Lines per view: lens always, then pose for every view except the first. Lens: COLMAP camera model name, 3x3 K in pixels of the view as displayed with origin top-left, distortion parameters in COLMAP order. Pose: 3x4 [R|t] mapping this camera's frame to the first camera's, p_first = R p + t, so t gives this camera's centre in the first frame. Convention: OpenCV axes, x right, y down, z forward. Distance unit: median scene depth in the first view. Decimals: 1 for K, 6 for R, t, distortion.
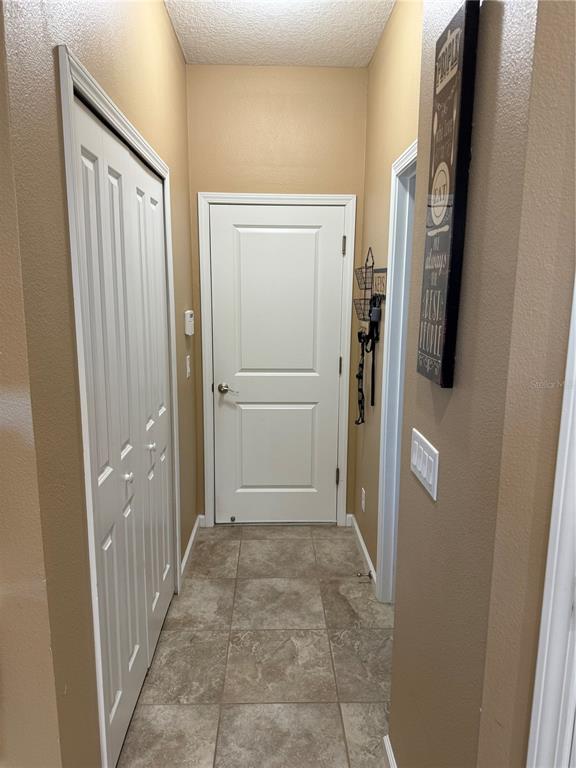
lens RADIAL K [[545.6, 0, 287.7], [0, 545.6, 385.5], [0, 0, 1]] dist [0.037131, -0.041967]
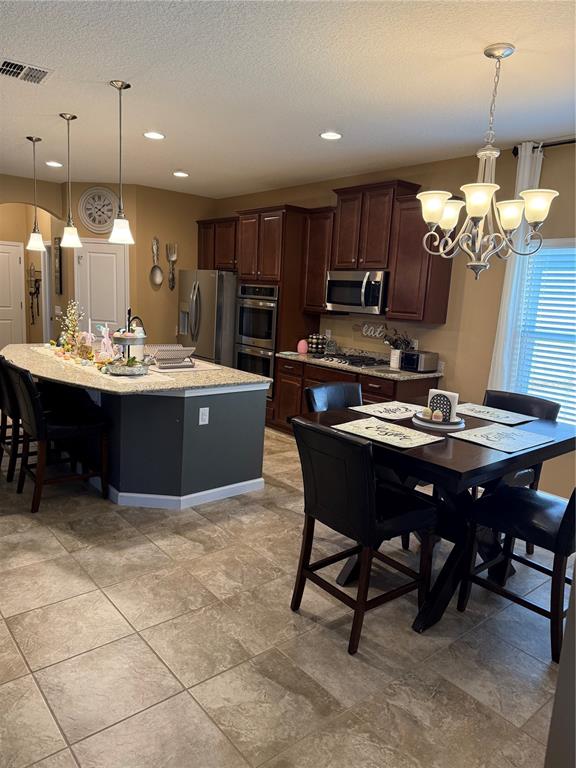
lens RADIAL K [[545.6, 0, 286.7], [0, 545.6, 386.4], [0, 0, 1]] dist [0.037131, -0.041967]
pose [[0.790737, -0.077618, 0.607215, -0.631215], [0.066250, 0.996954, 0.041164, 0.391875], [-0.608560, 0.007678, 0.793470, -2.243509]]
